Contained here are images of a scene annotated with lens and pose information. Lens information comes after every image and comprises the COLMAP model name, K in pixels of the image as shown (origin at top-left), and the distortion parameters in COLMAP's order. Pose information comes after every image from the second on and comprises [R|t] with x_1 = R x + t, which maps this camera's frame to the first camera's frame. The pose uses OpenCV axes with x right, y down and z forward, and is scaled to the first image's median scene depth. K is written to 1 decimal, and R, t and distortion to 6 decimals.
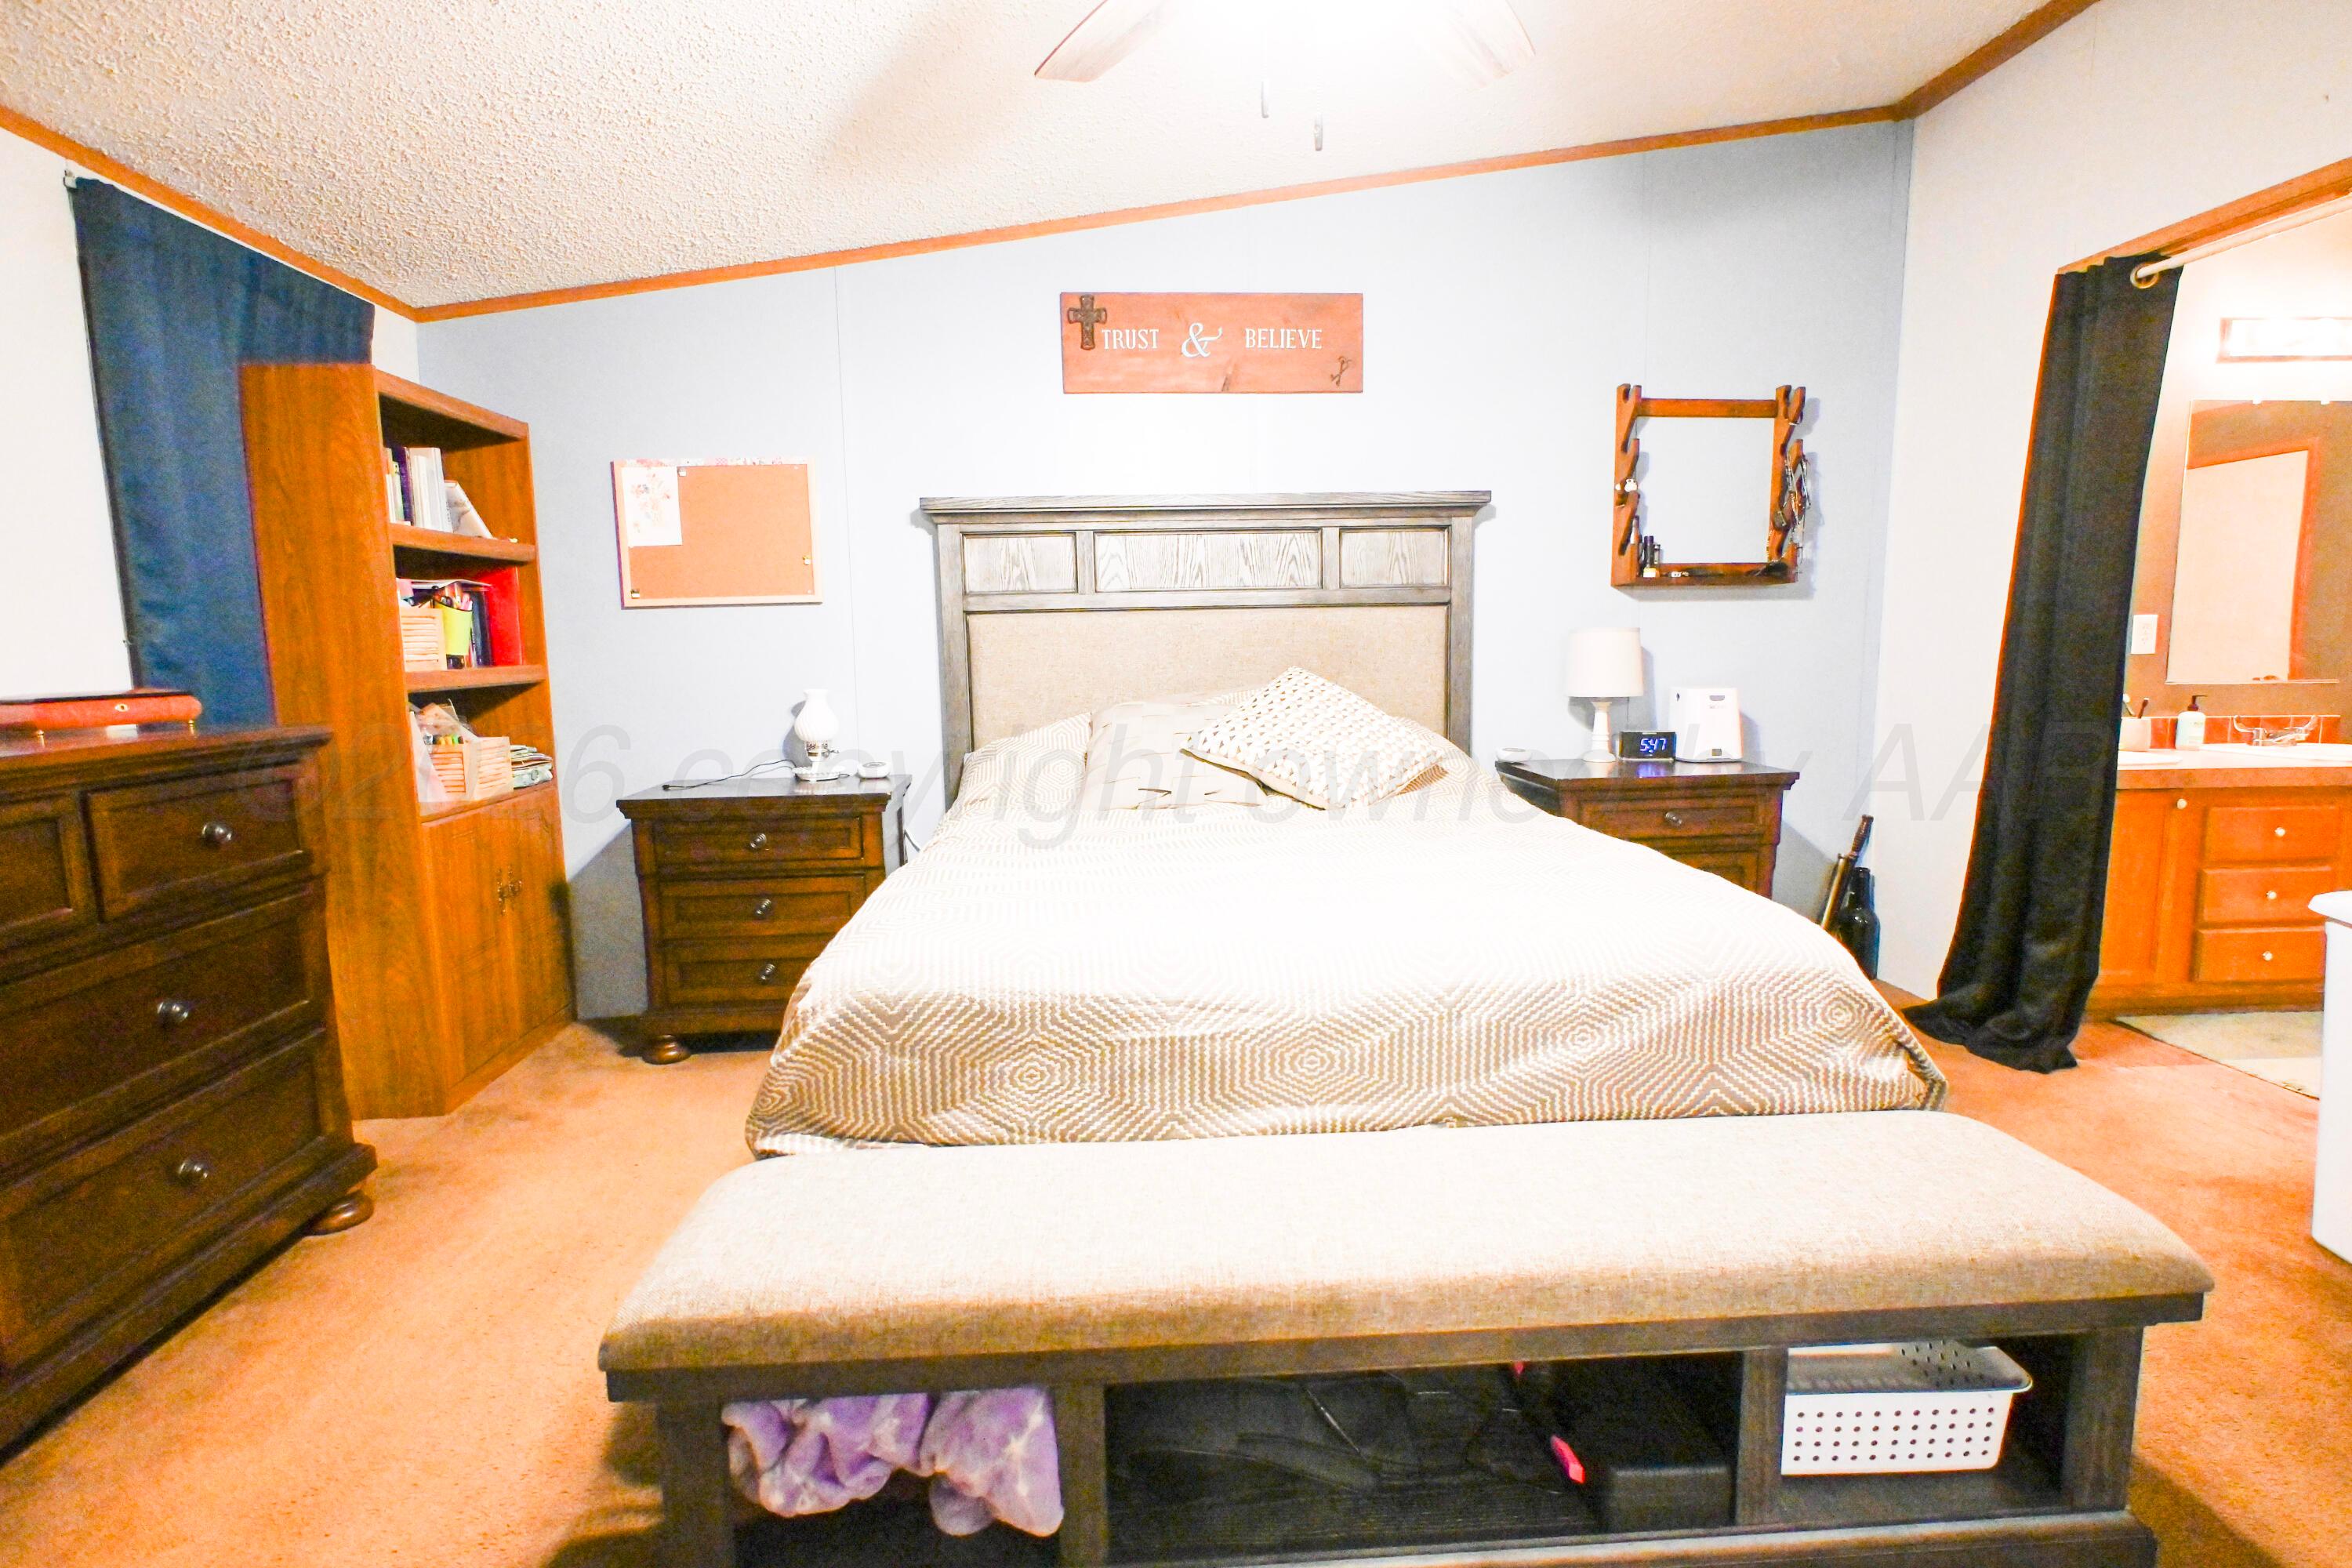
lens RADIAL K [[1165.2, 0, 1180.9], [0, 1165.2, 787.2], [0, 0, 1]] dist [-0.004587, 0.003912]
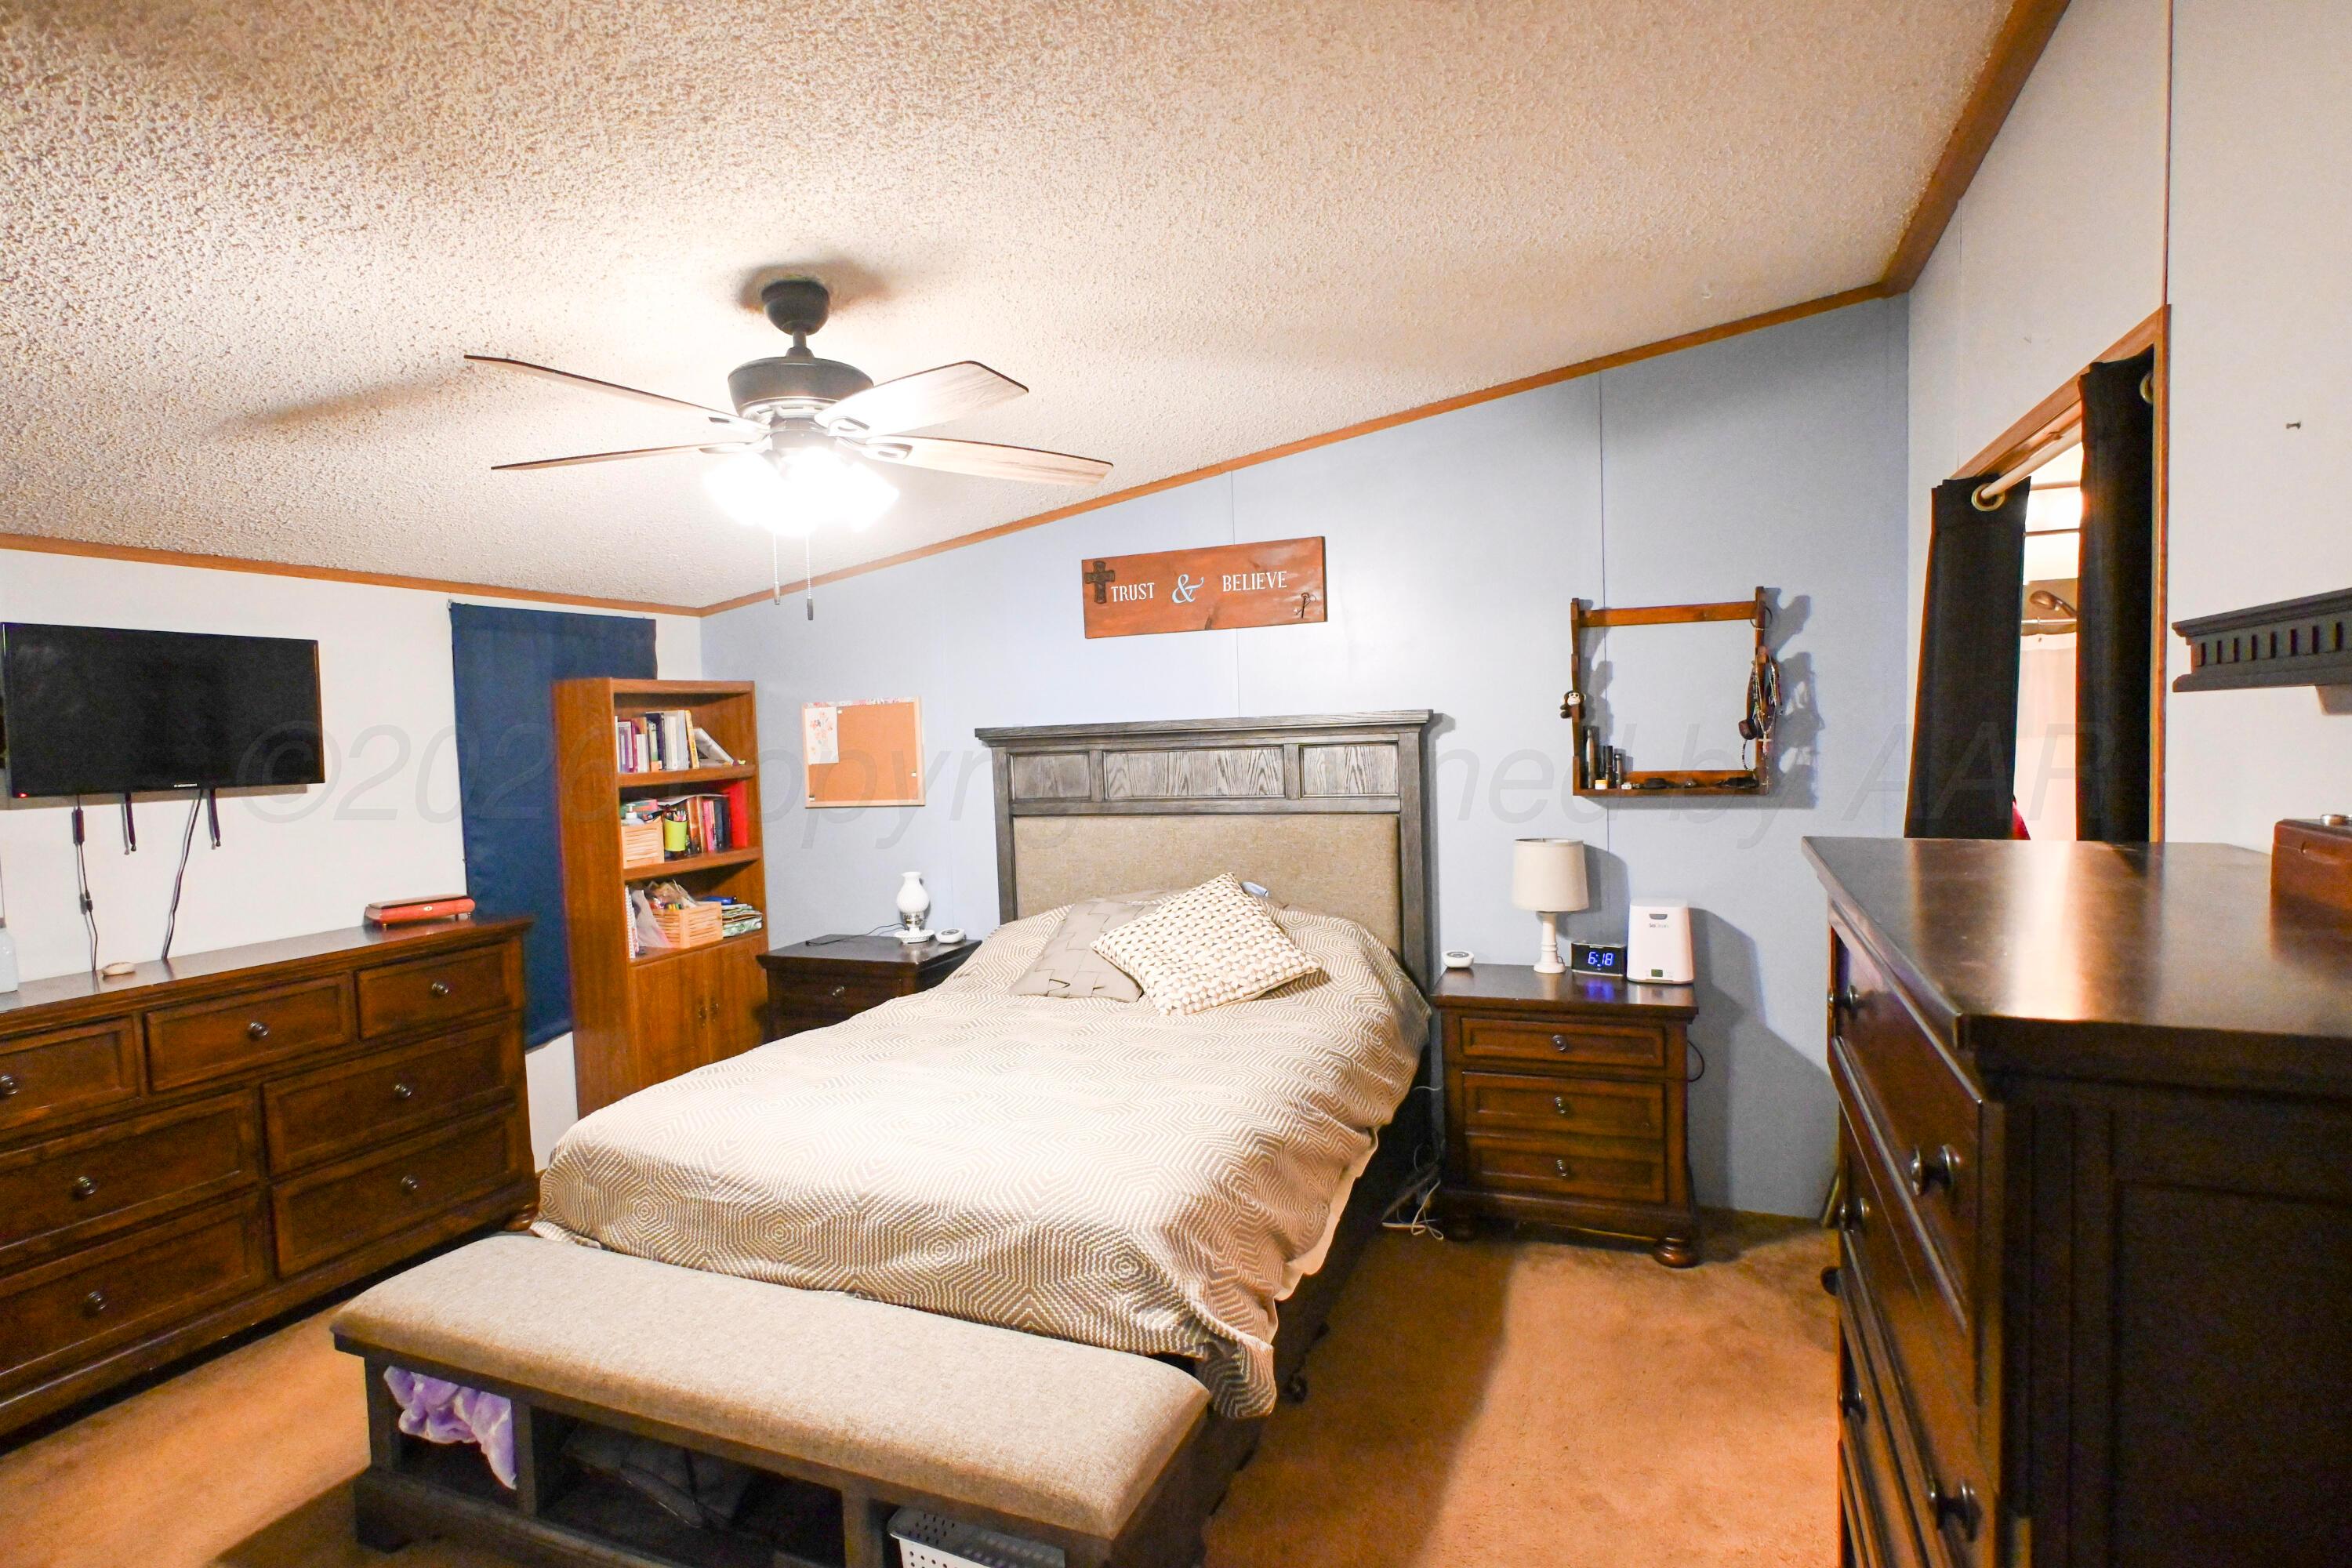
lens RADIAL K [[1165.2, 0, 1129.4], [0, 1165.2, 794.3], [0, 0, 1]] dist [-0.004587, 0.003912]
pose [[0.893203, 0.005287, -0.449622, 0.503754], [-0.034912, 0.997728, -0.057623, -0.107097], [0.448296, 0.067166, 0.891358, -0.065206]]
